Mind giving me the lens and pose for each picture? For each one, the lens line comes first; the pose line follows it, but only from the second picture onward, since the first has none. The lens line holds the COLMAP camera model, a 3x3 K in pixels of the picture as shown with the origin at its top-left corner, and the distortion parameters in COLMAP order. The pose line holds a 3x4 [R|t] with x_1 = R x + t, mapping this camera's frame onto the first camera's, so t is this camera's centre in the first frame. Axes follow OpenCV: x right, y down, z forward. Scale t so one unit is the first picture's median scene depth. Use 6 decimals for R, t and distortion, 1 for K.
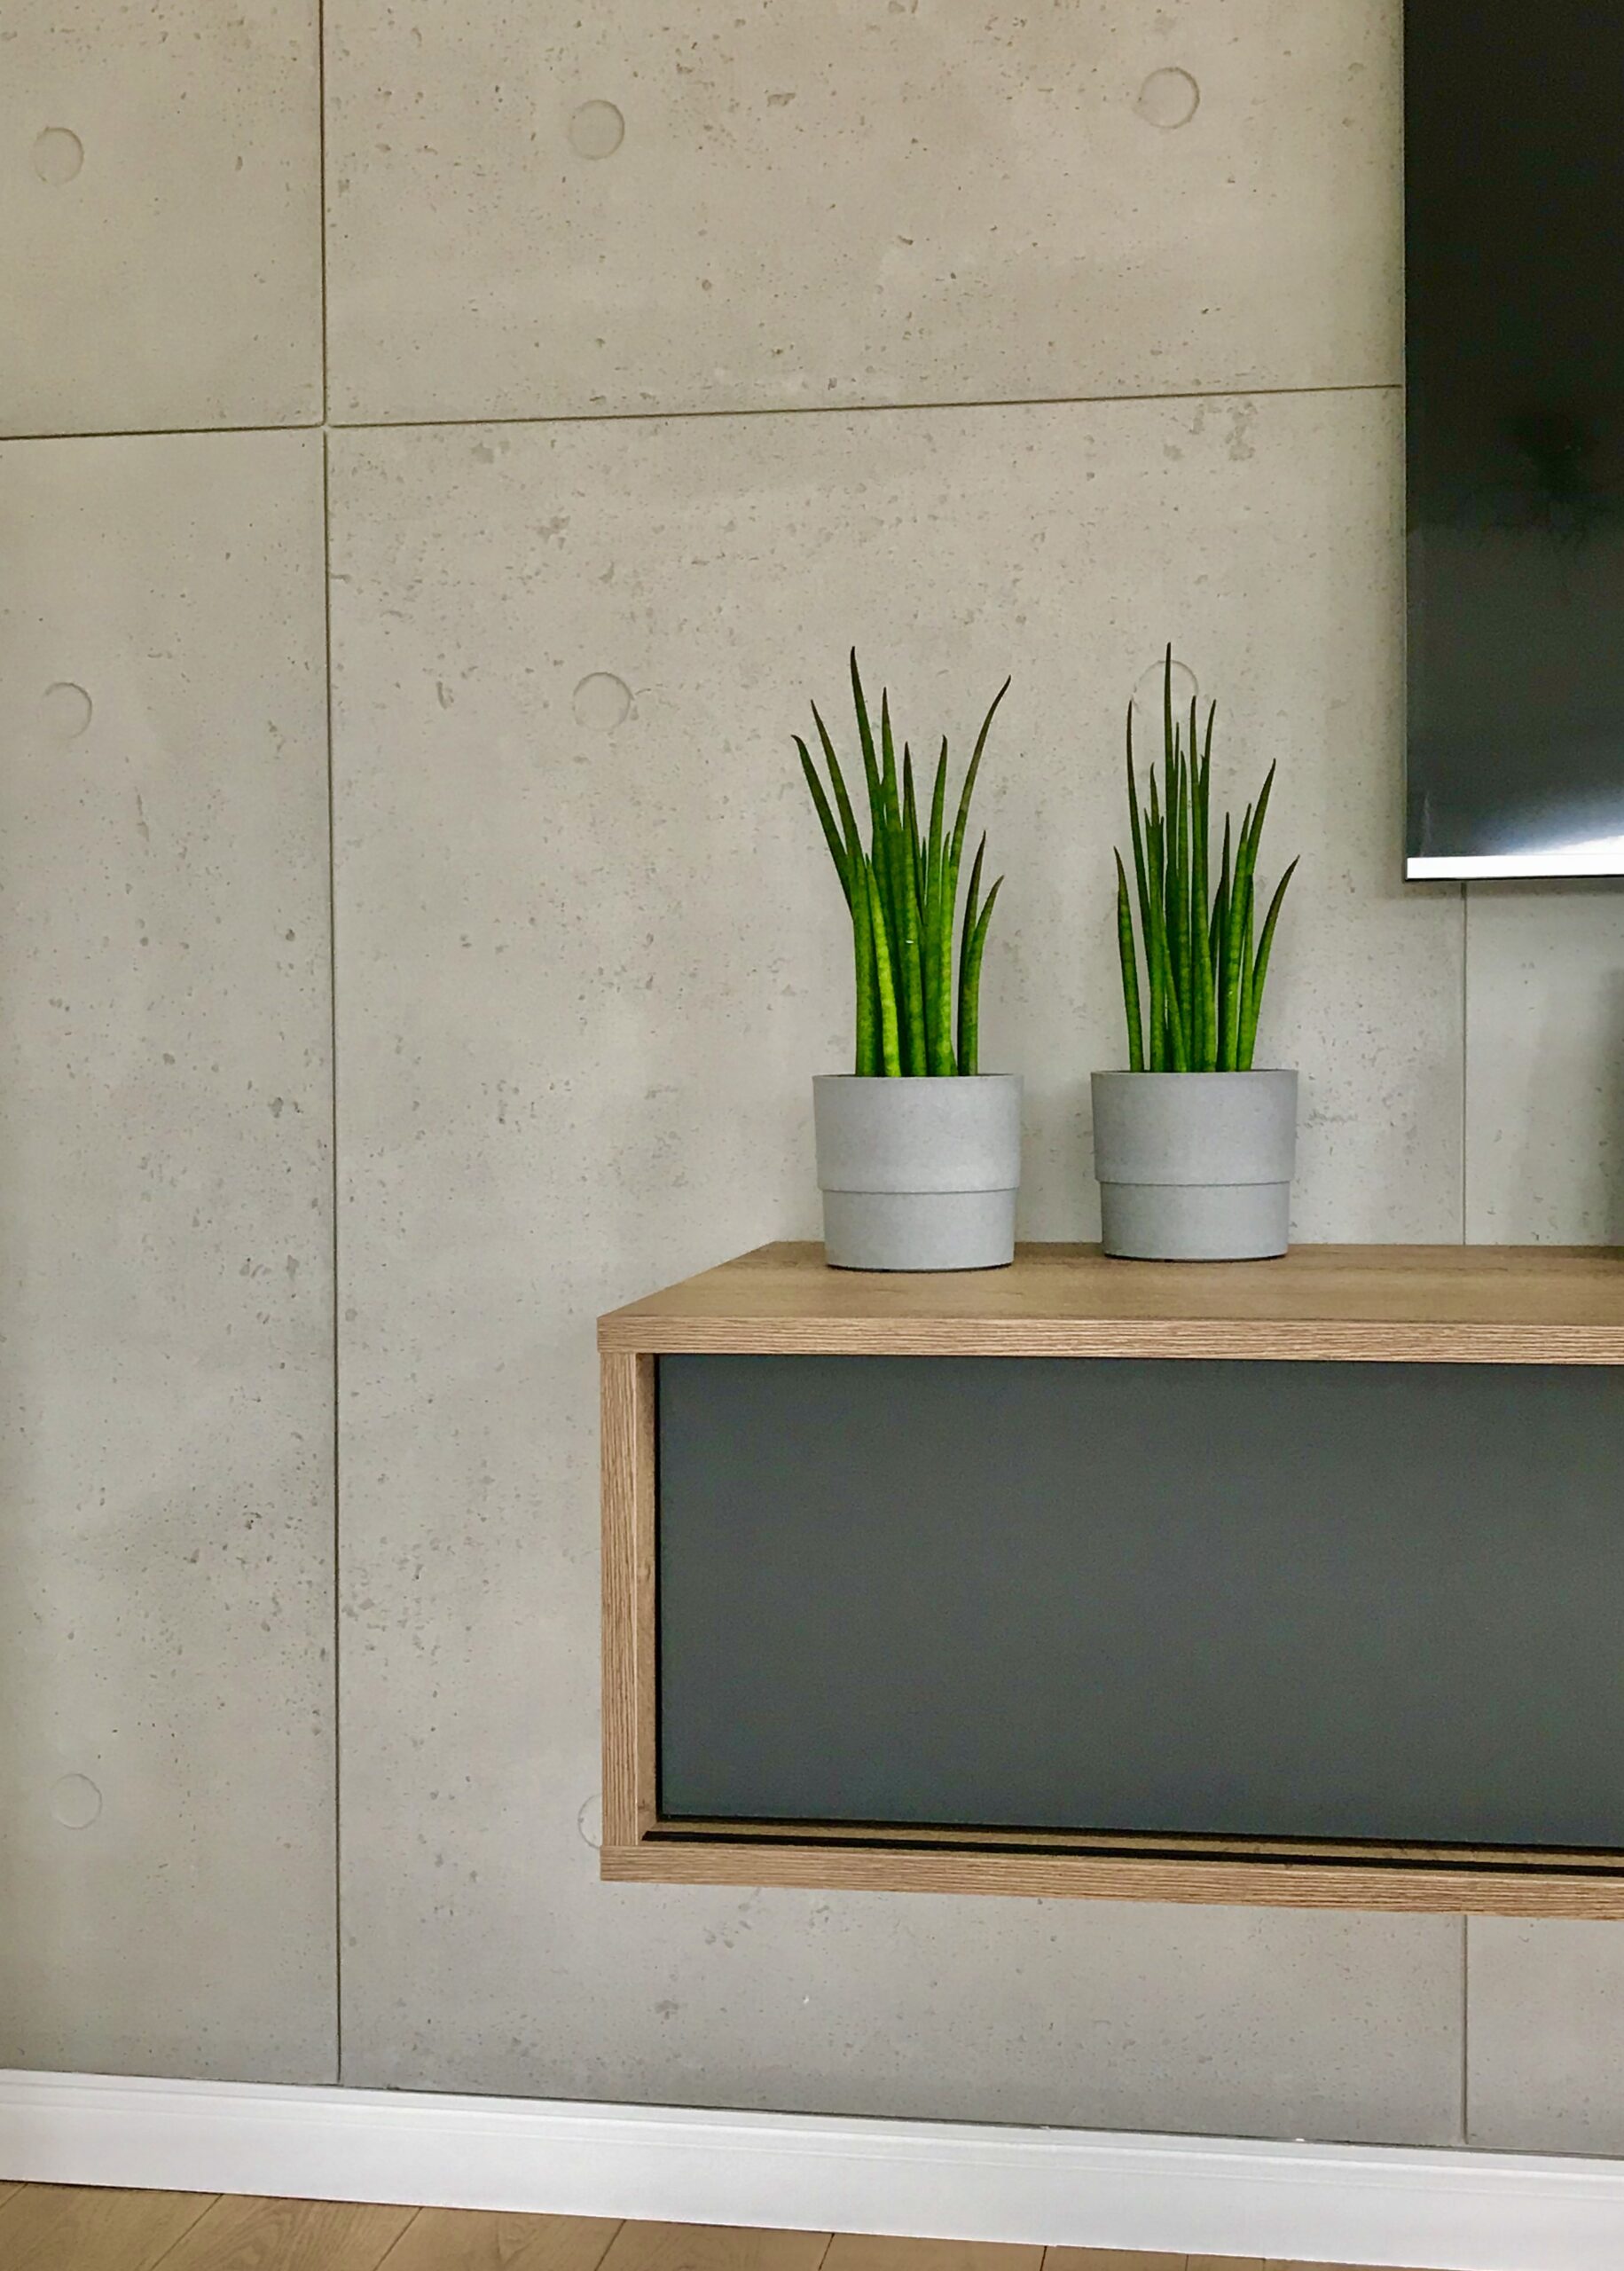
lens RADIAL K [[2794.5, 0, 882.6], [0, 2794.5, 1131.8], [0, 0, 1]] dist [0.061804, 0.000000]
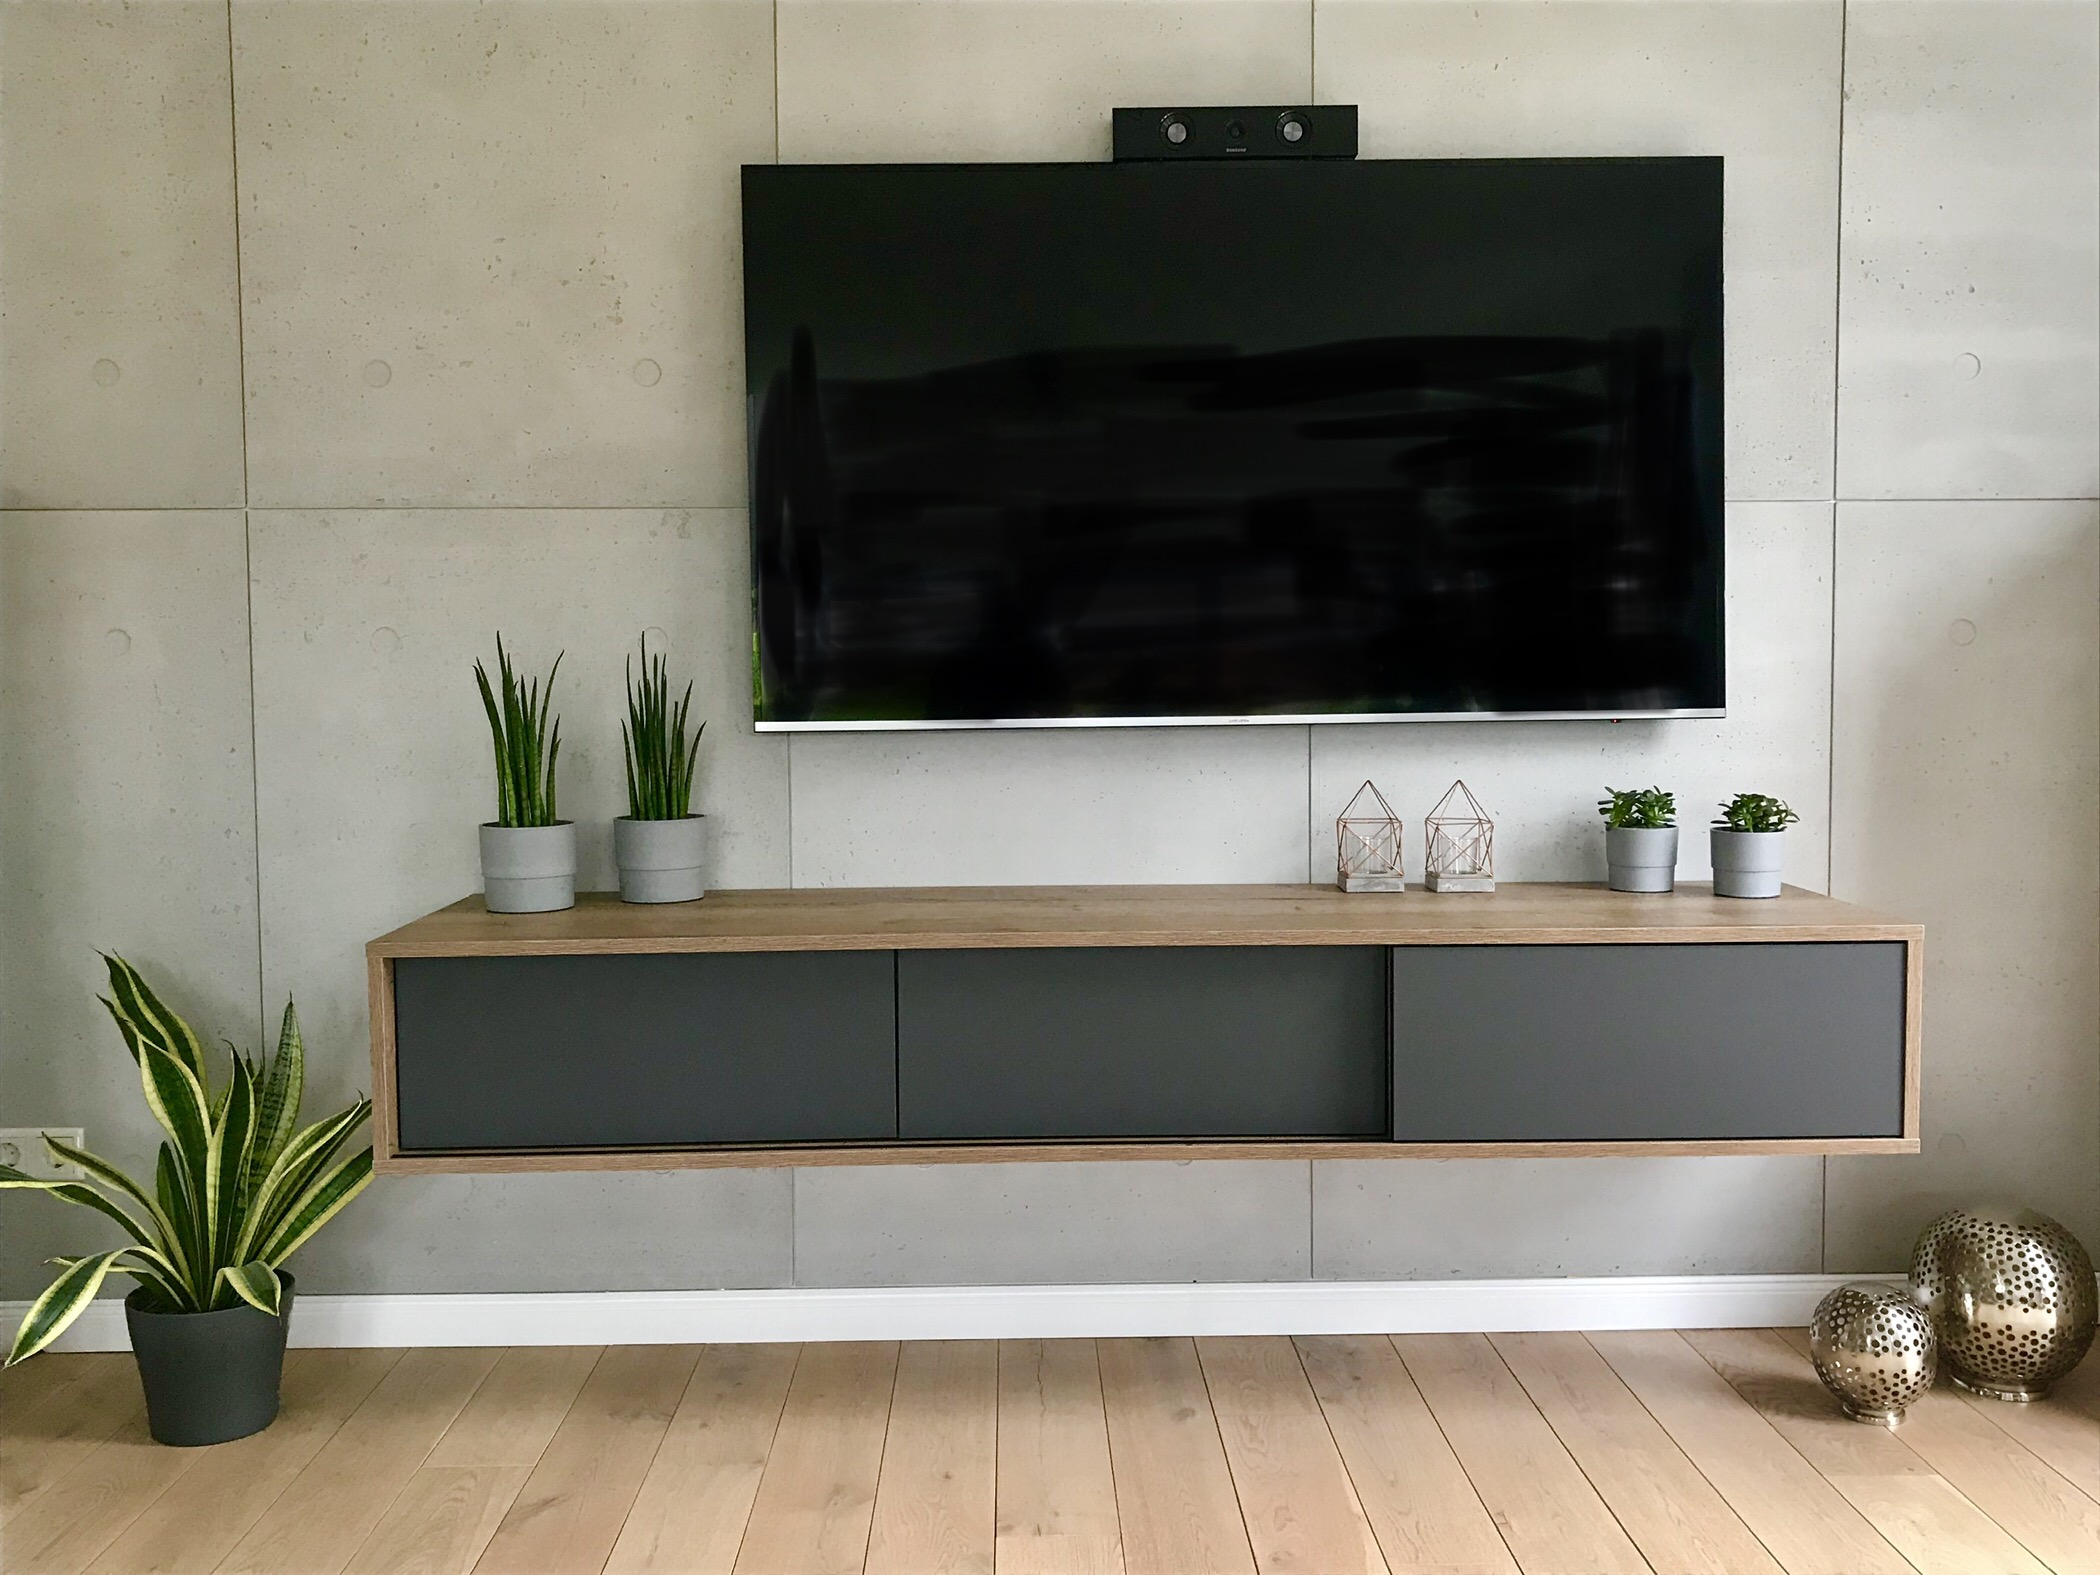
lens RADIAL K [[1947.6, 0, 1058.5], [0, 1947.6, 816.0], [0, 0, 1]] dist [-0.003755, 0.000000]
pose [[0.983635, -0.012705, 0.179726, 0.137458], [0.005696, 0.999205, 0.039465, -0.078489], [-0.180084, -0.037795, 0.982925, -0.557001]]
